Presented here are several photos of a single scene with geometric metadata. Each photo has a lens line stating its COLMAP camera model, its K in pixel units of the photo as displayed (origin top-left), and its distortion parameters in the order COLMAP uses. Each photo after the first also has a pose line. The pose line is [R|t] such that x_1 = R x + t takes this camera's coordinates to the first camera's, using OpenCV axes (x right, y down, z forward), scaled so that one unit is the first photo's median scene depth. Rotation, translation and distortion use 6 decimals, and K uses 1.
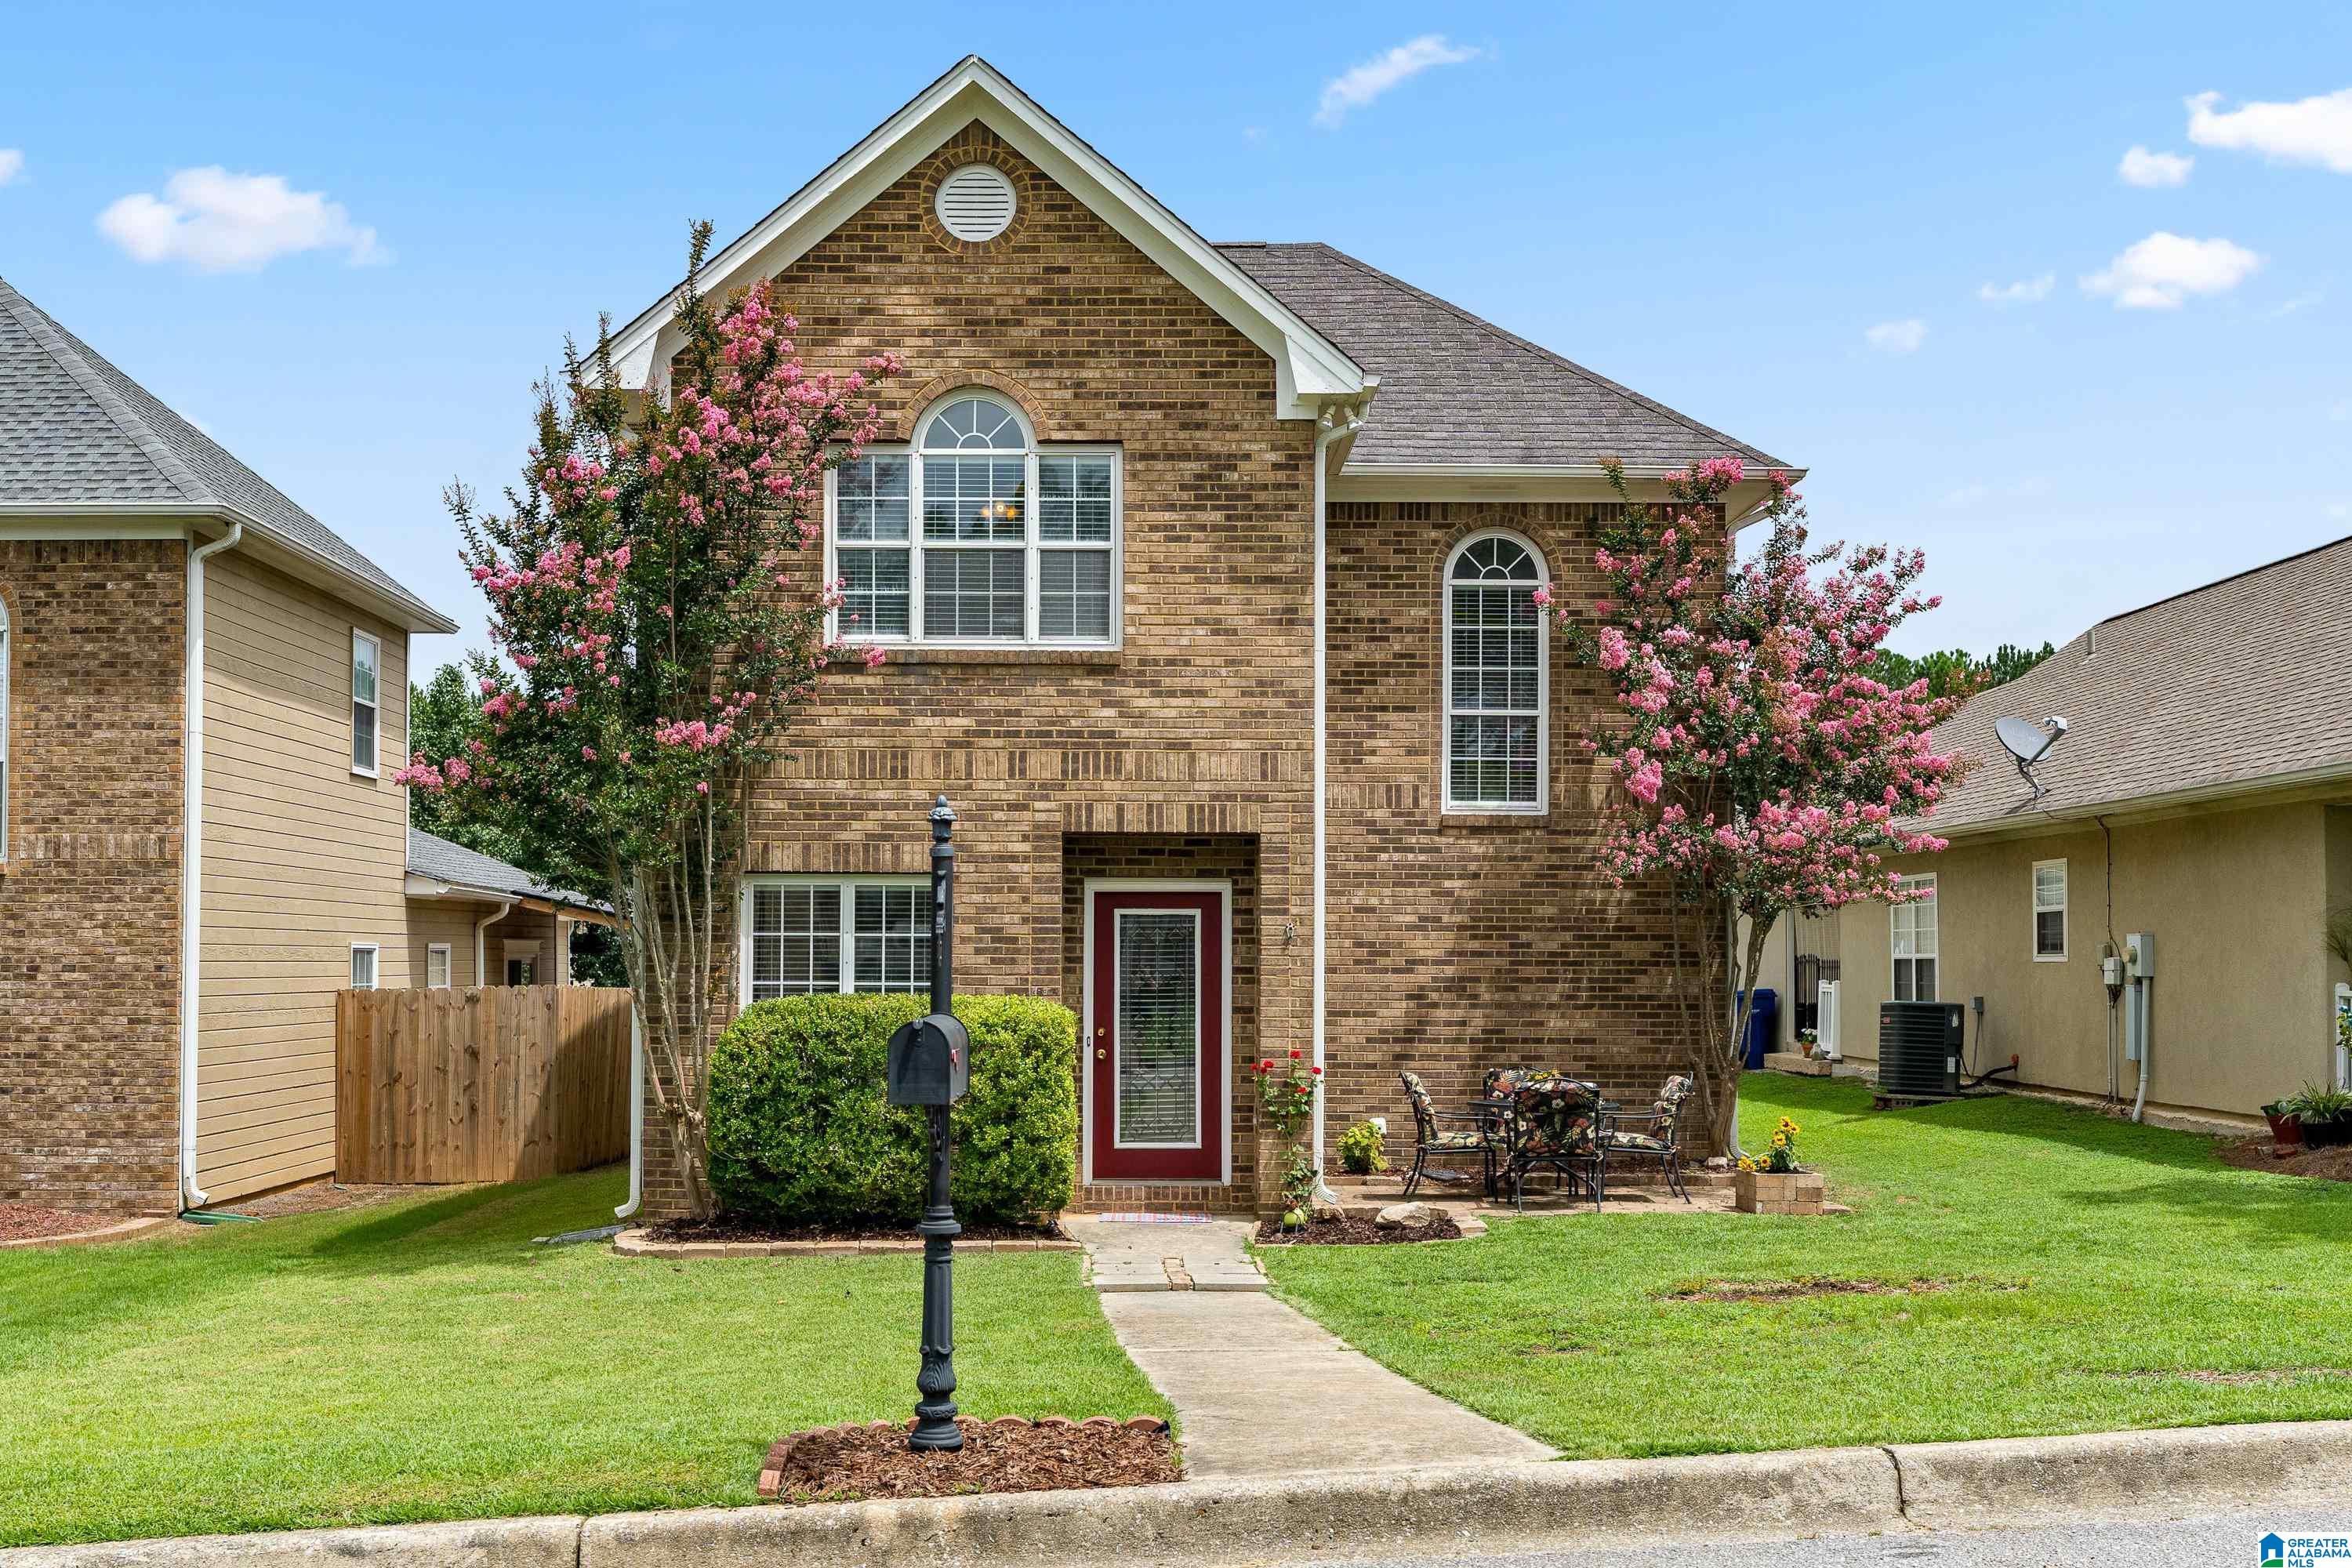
lens RADIAL K [[2380.1, 0, 1156.4], [0, 2380.1, 871.3], [0, 0, 1]] dist [0.011507, 0.000000]
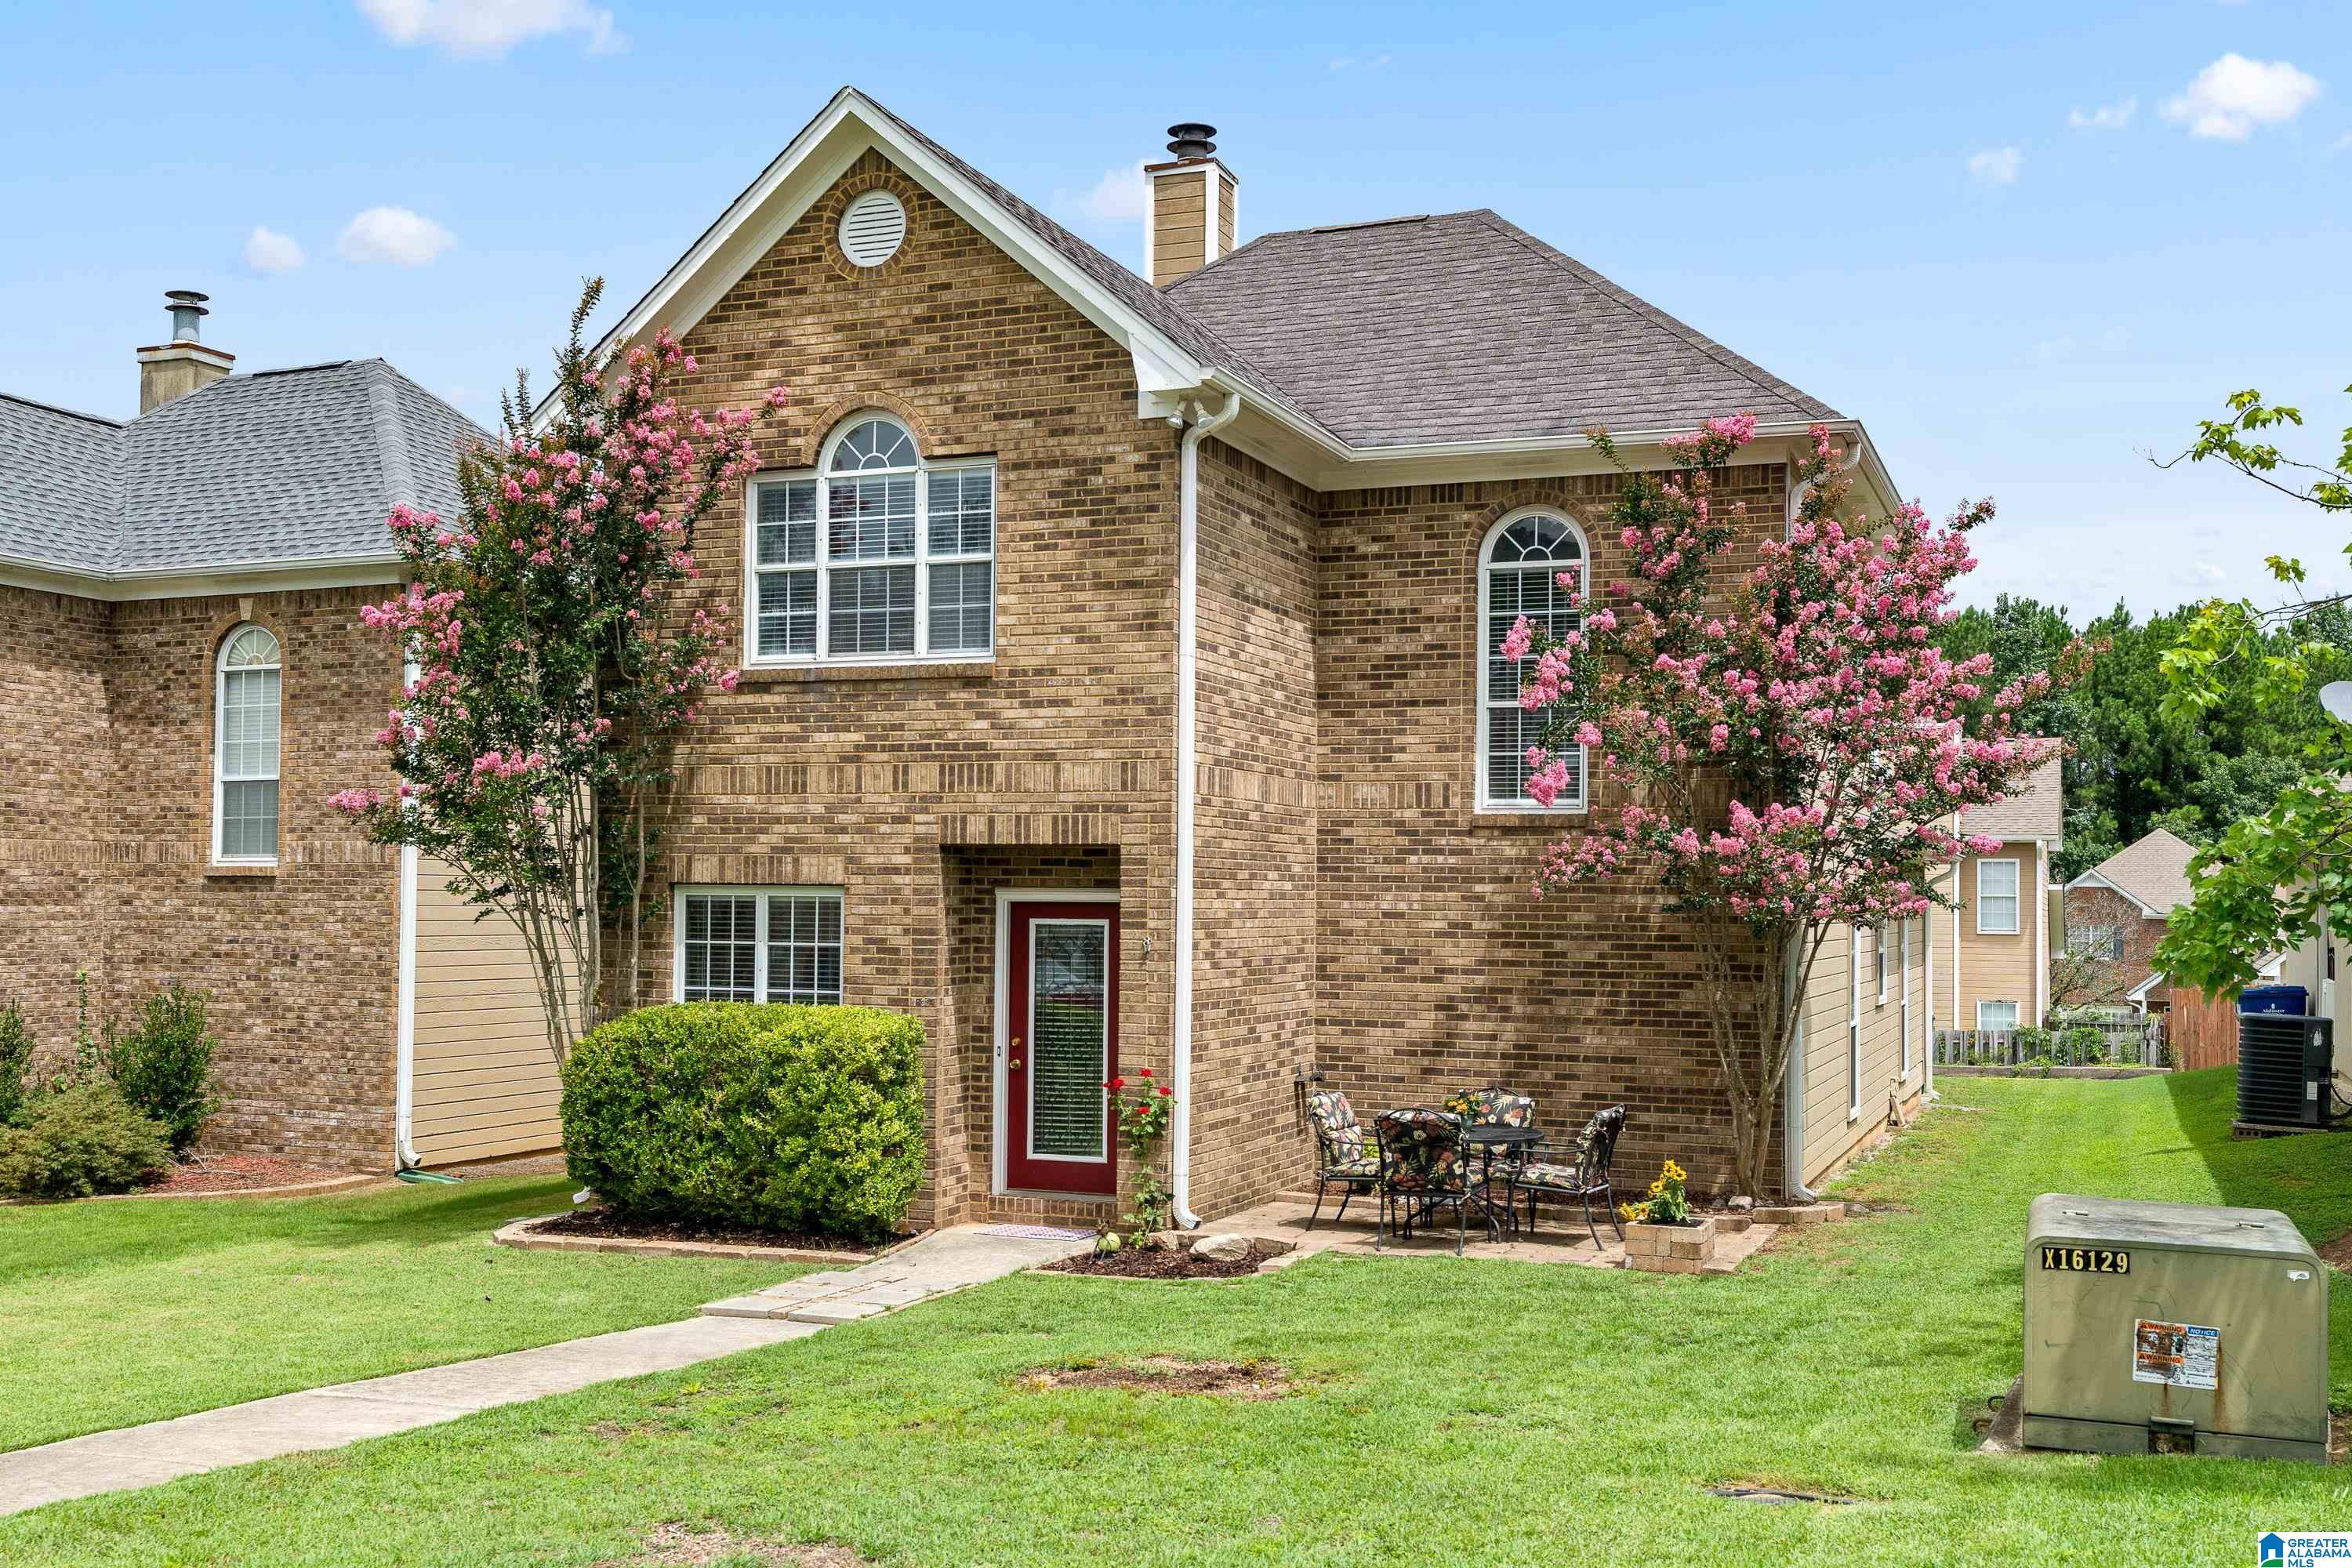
lens RADIAL K [[2312.9, 0, 1197.6], [0, 2312.9, 818.7], [0, 0, 1]] dist [0.010811, 0.000000]
pose [[0.926441, -0.007579, -0.376364, 0.368021], [0.006512, 0.999970, -0.004109, -0.019305], [0.376384, 0.001356, 0.926463, 0.114580]]
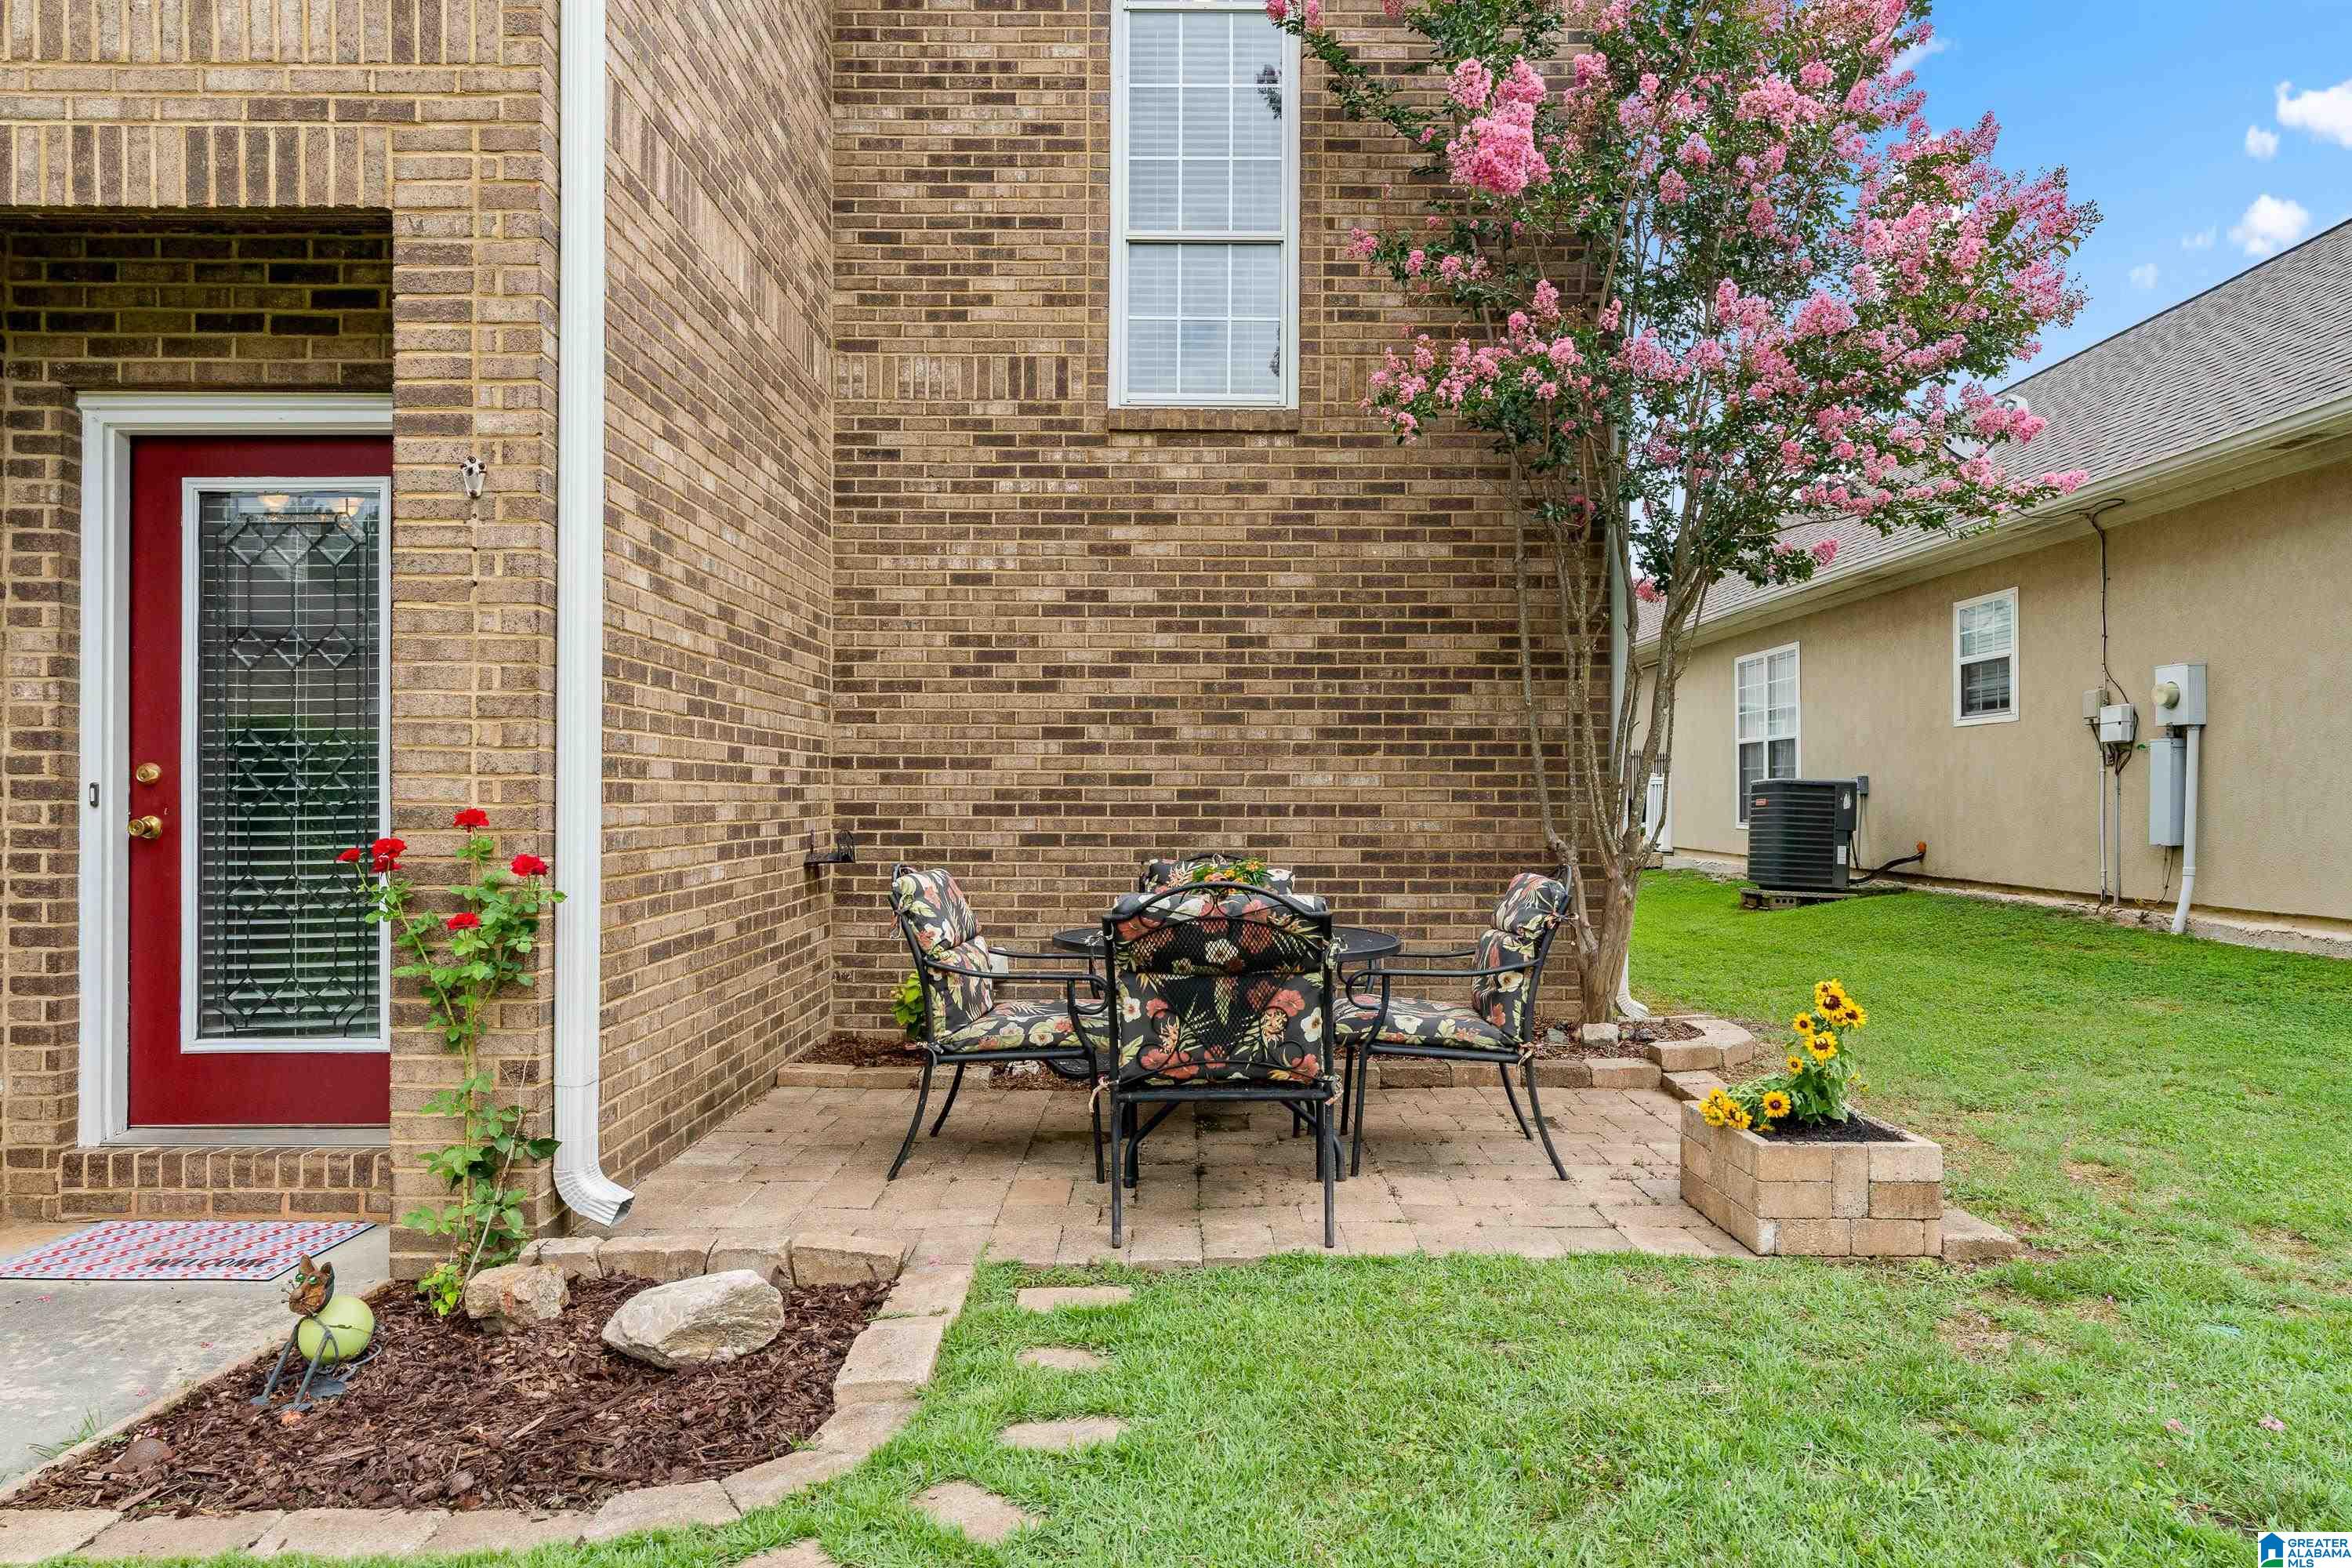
lens RADIAL K [[1426.1, 0, 1184.9], [0, 1426.1, 787.5], [0, 0, 1]] dist [-0.004384, 0.004644]
pose [[0.999994, -0.002780, -0.002289, 0.140621], [0.002847, 0.999546, 0.029979, 0.056144], [0.002205, -0.029986, 0.999548, 0.669161]]
